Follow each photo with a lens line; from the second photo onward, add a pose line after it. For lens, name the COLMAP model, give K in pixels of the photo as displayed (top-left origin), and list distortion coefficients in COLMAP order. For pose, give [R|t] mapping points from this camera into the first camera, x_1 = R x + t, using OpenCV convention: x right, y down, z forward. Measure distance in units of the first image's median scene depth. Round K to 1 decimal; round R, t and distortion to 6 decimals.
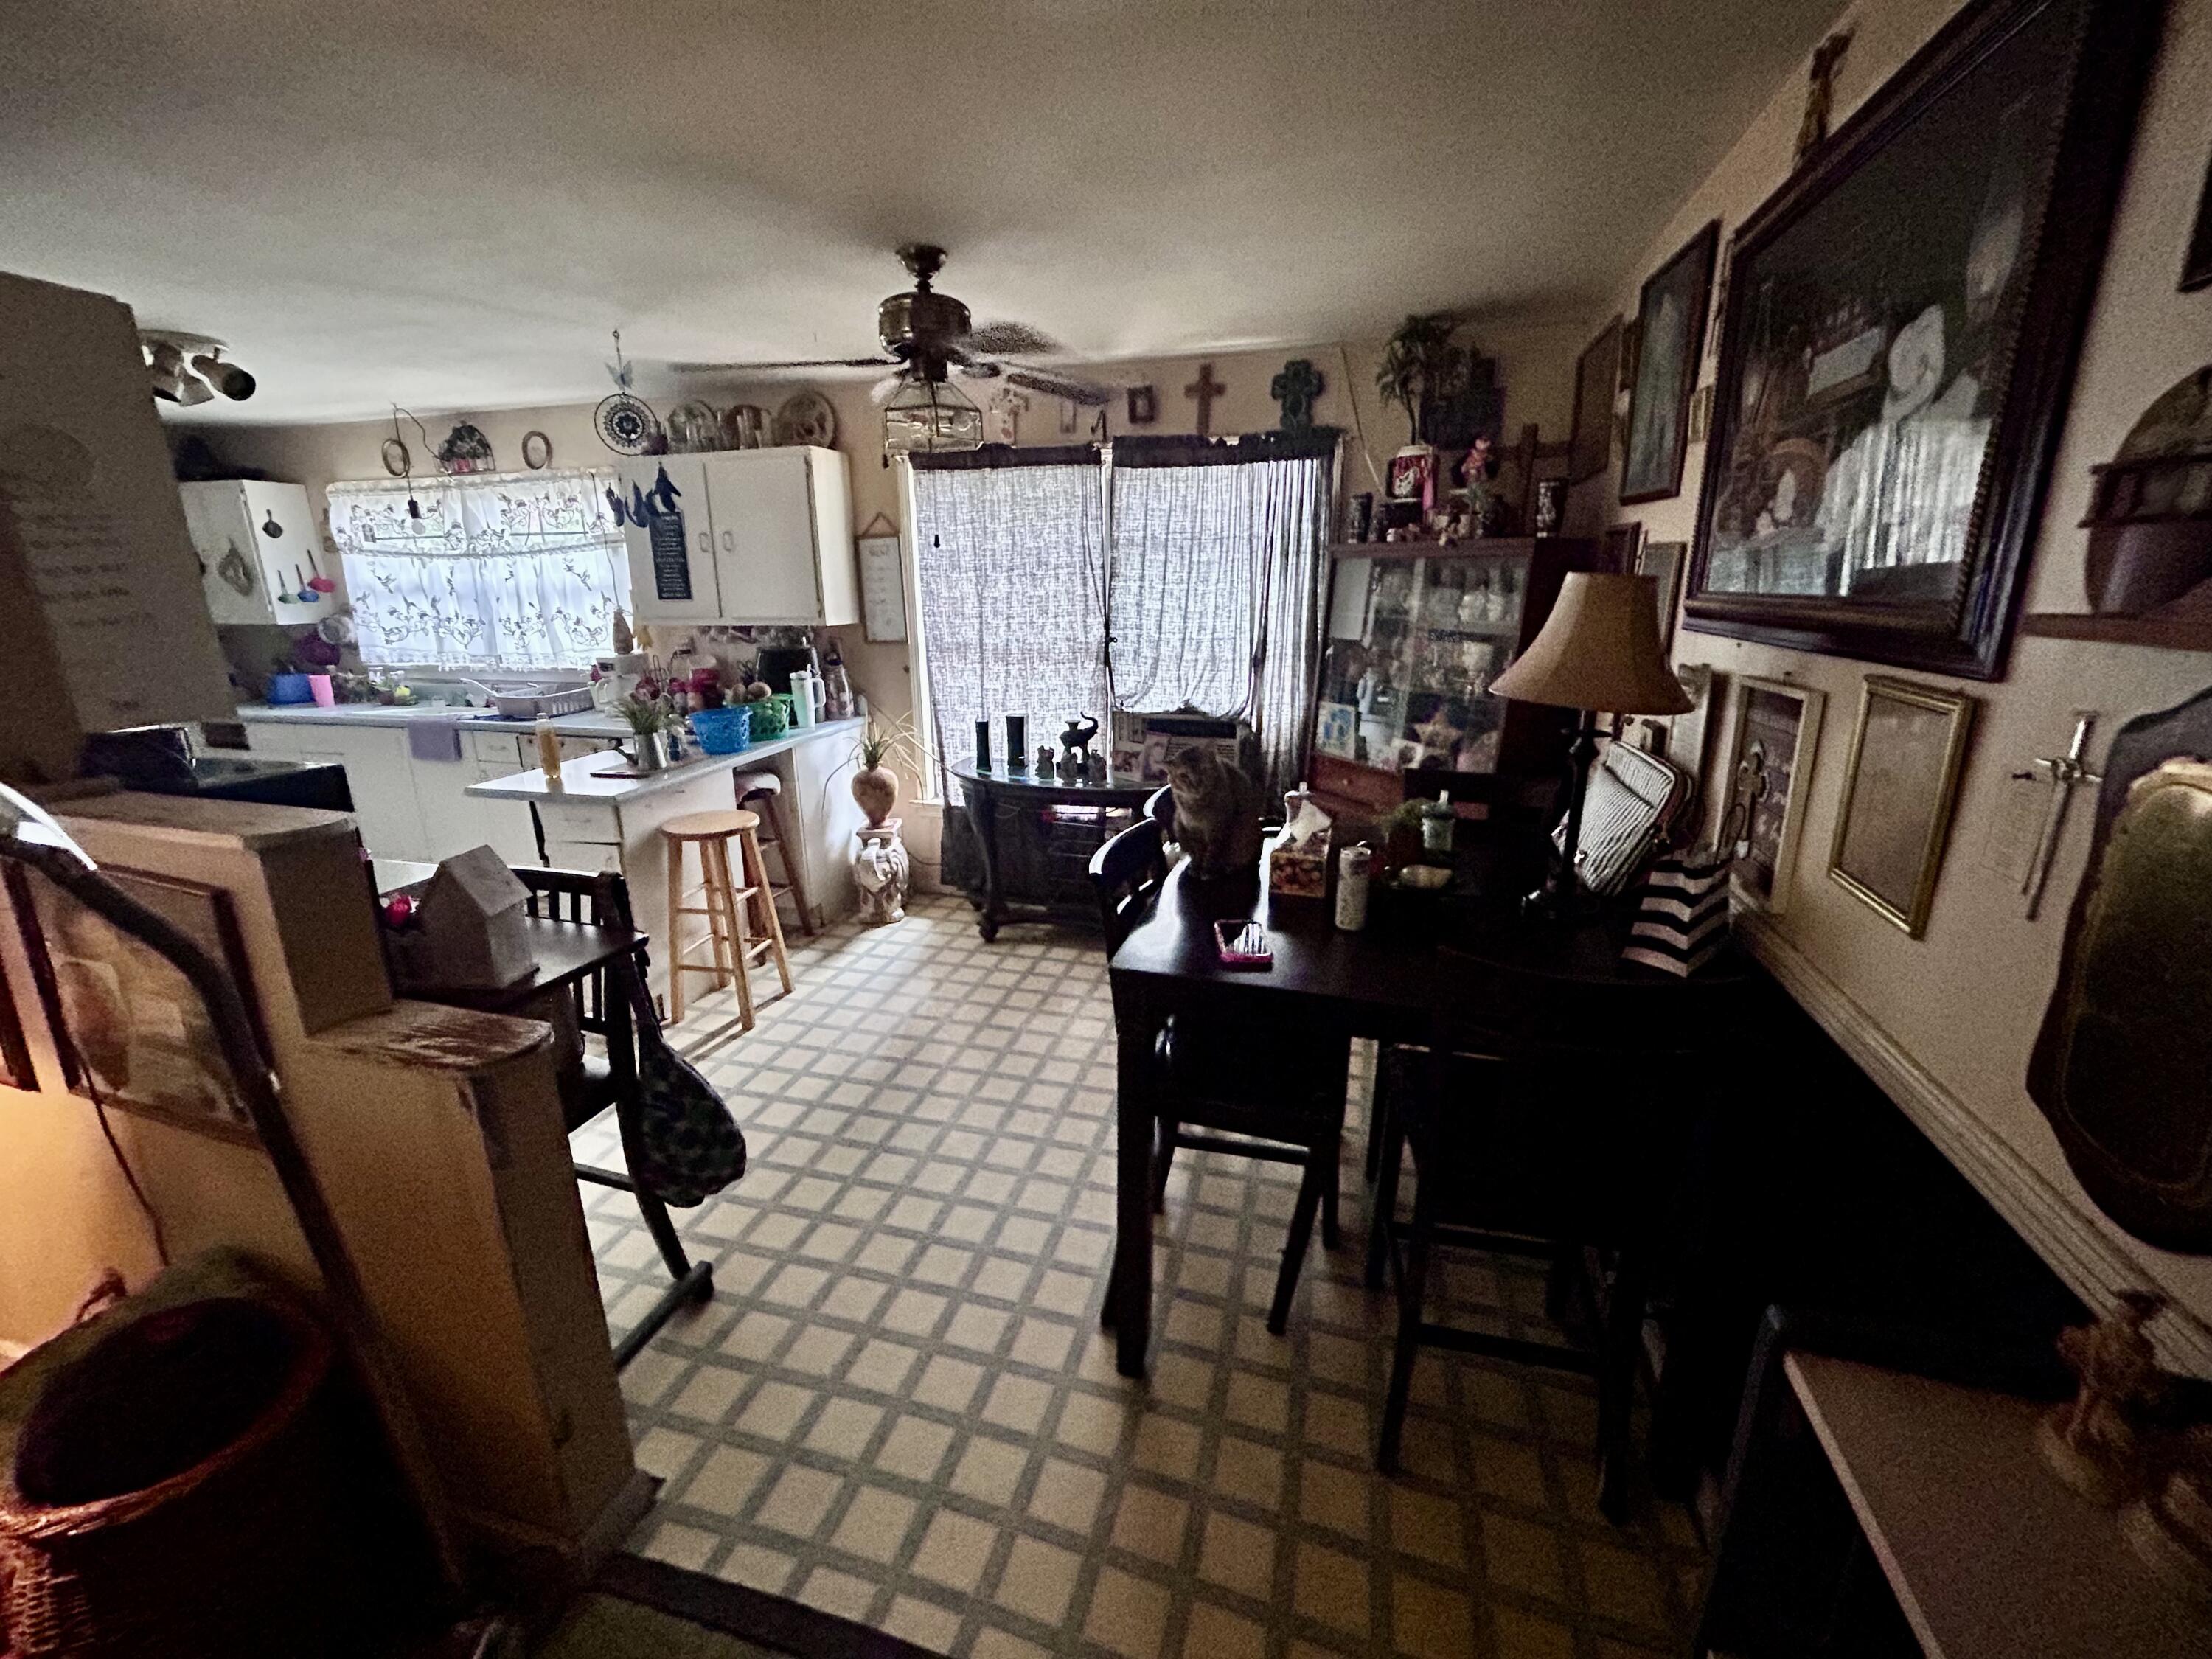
lens RADIAL K [[898.4, 0, 1099.3], [0, 898.4, 827.2], [0, 0, 1]] dist [-0.002995, 0.001170]
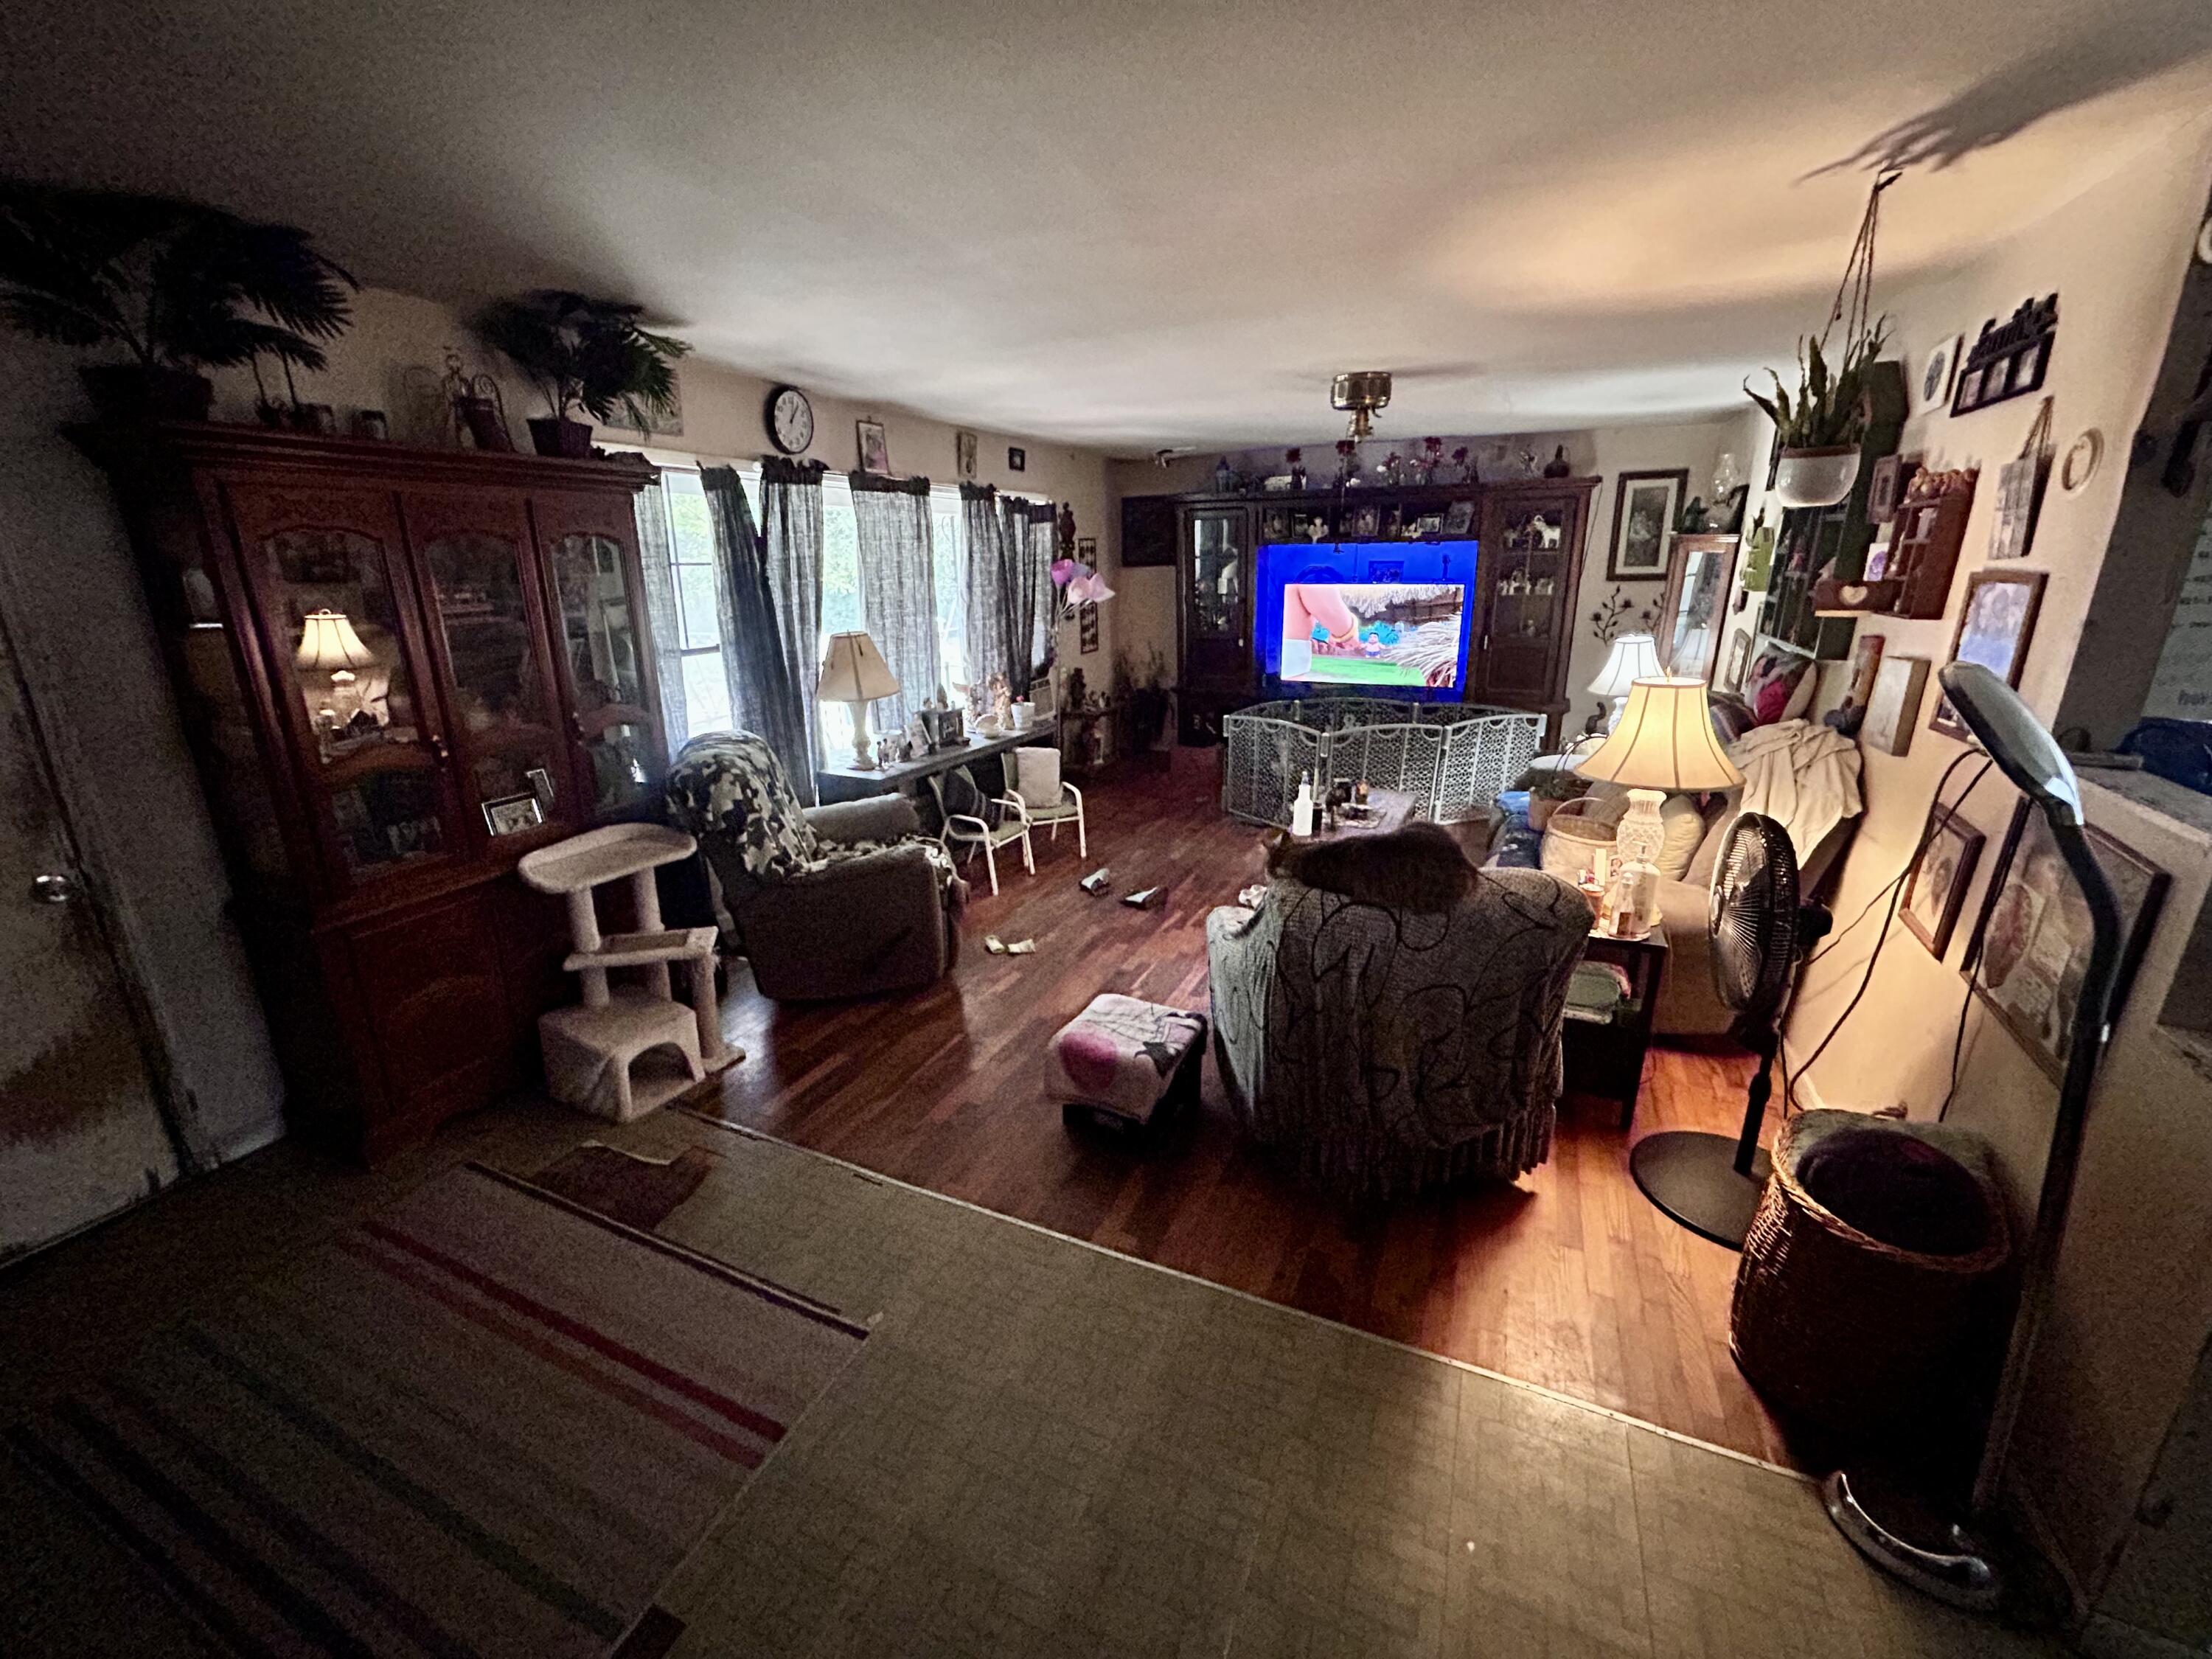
lens RADIAL K [[898.4, 0, 1104.4], [0, 898.4, 826.1], [0, 0, 1]] dist [-0.002995, 0.001170]
pose [[-0.144370, 0.296183, -0.944157, 0.089144], [-0.258140, 0.909841, 0.324890, -0.001992], [0.955260, 0.290629, -0.054897, -0.079713]]
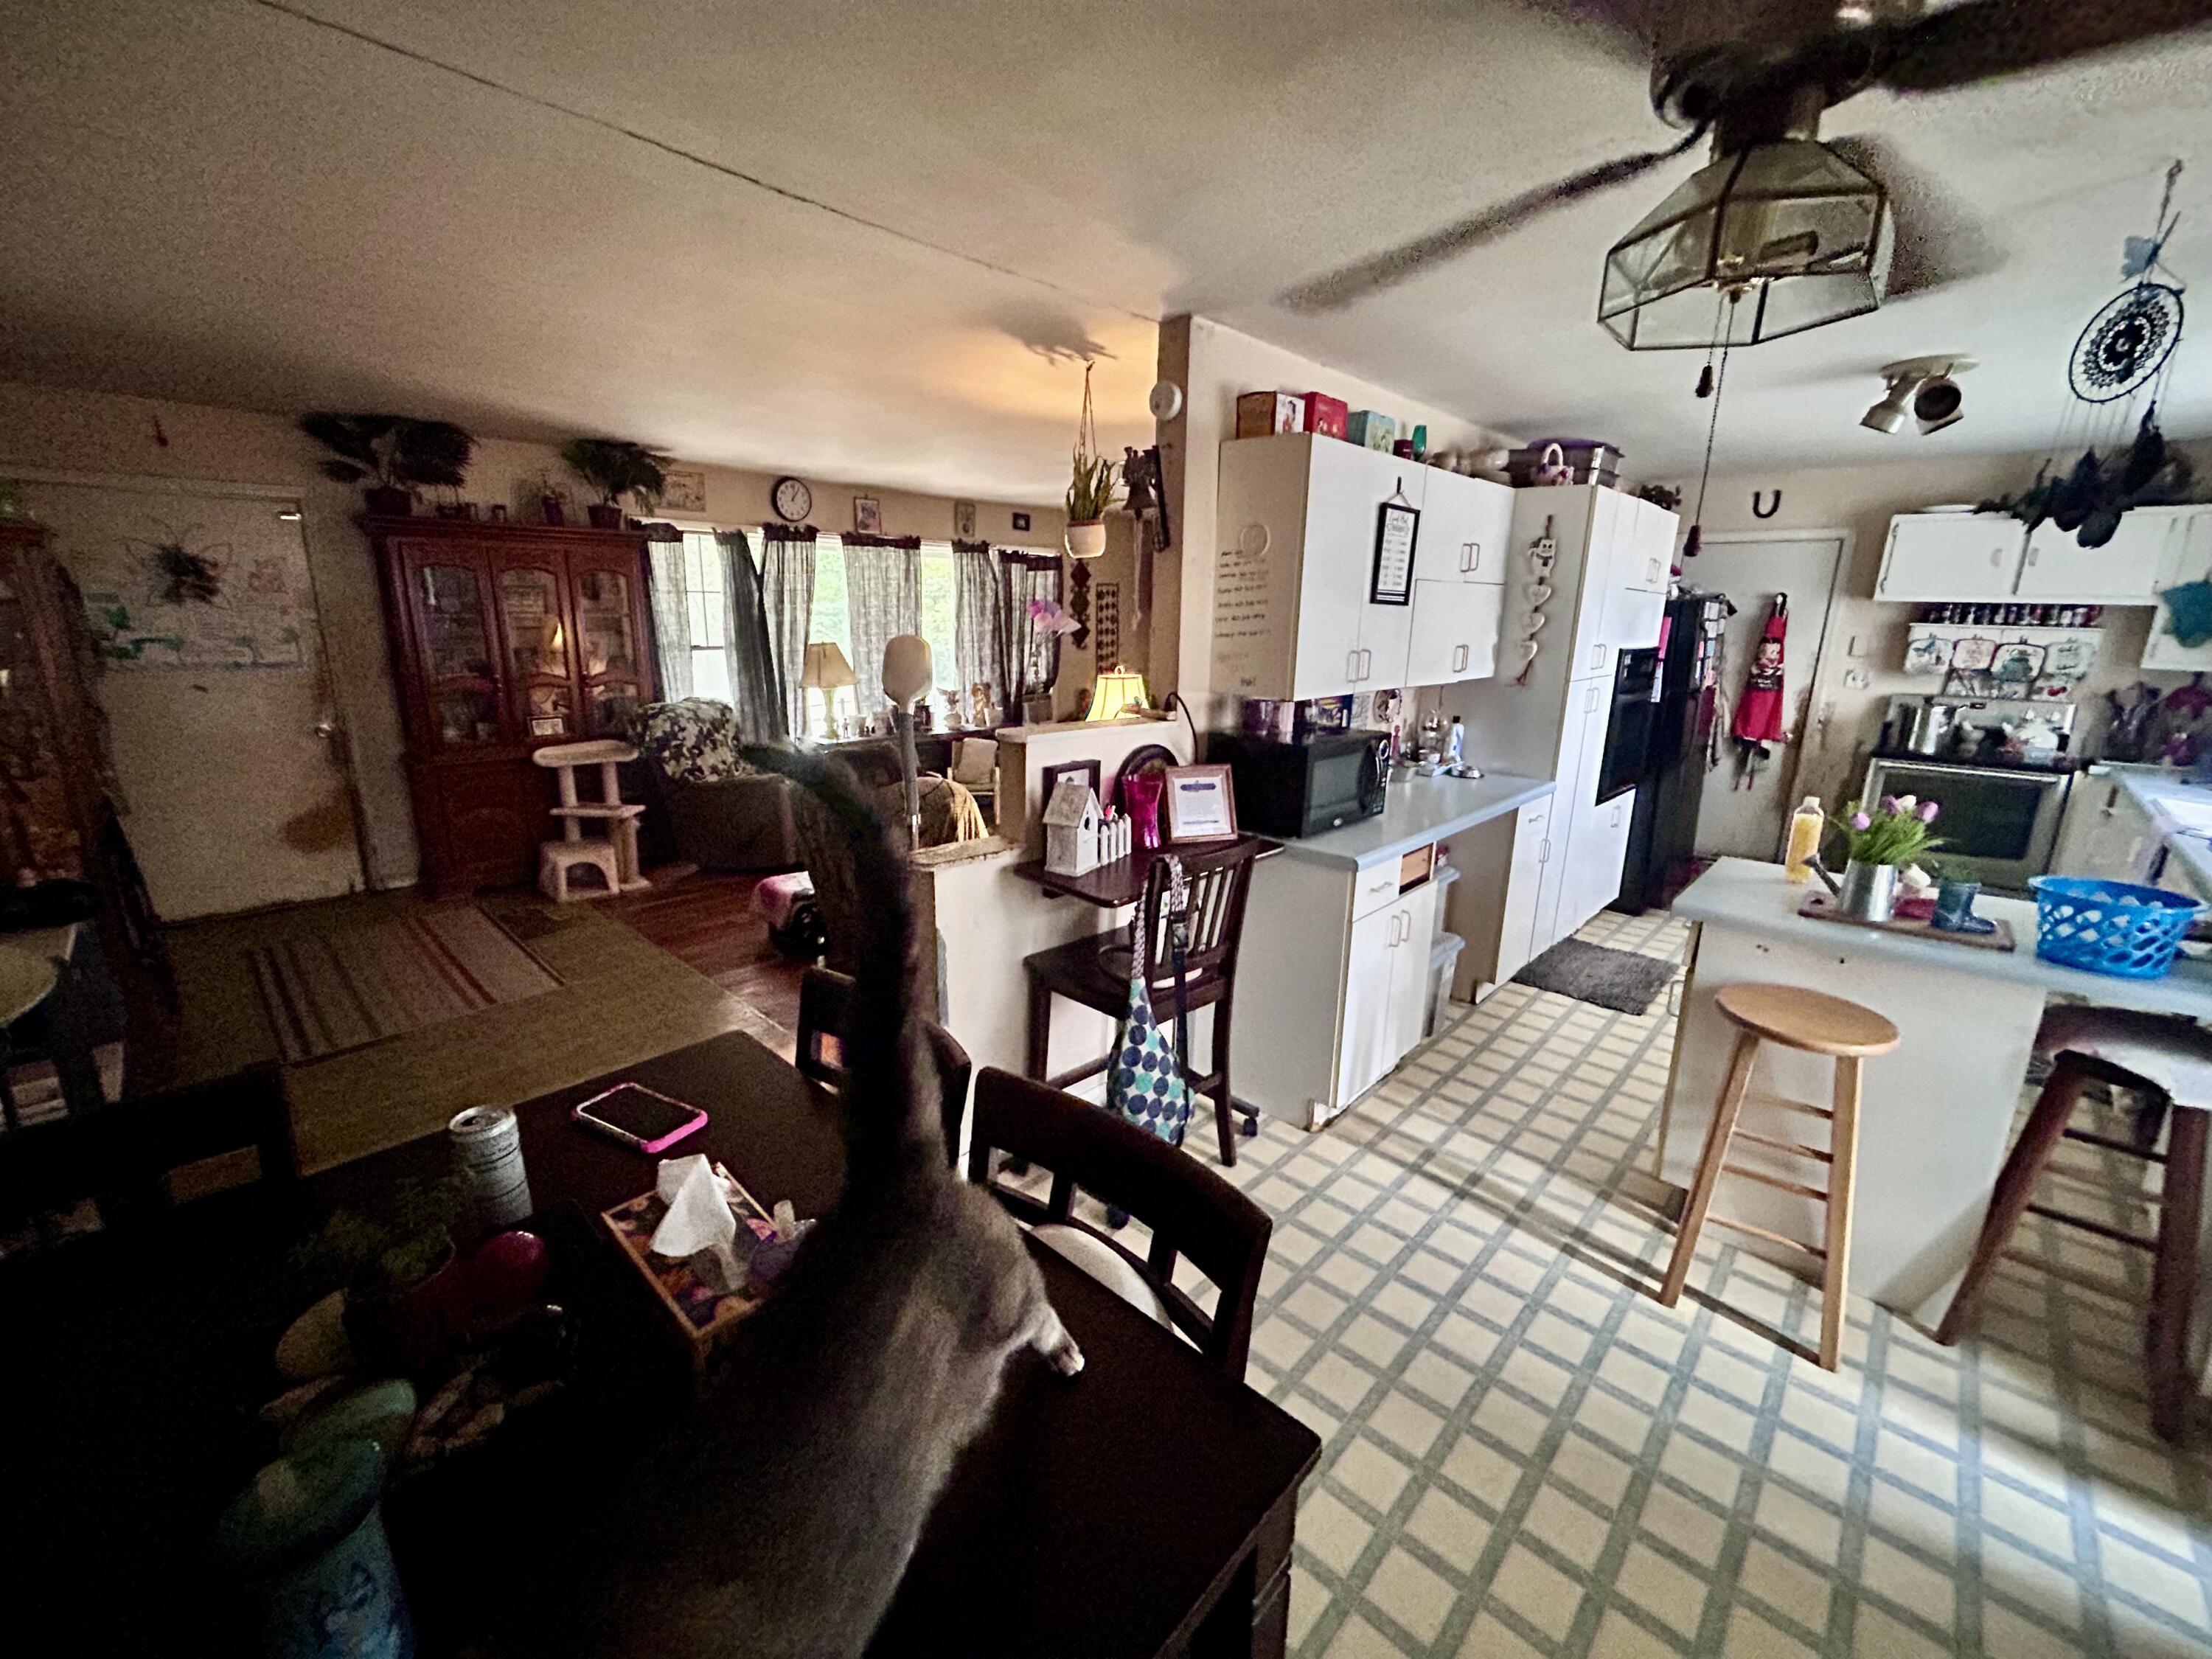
lens RADIAL K [[898.4, 0, 1101.0], [0, 898.4, 822.9], [0, 0, 1]] dist [-0.002995, 0.001170]
pose [[-0.460157, 0.211598, -0.862254, 0.250487], [-0.249204, 0.901359, 0.354187, -0.191150], [0.852146, 0.377859, -0.362036, 0.663840]]
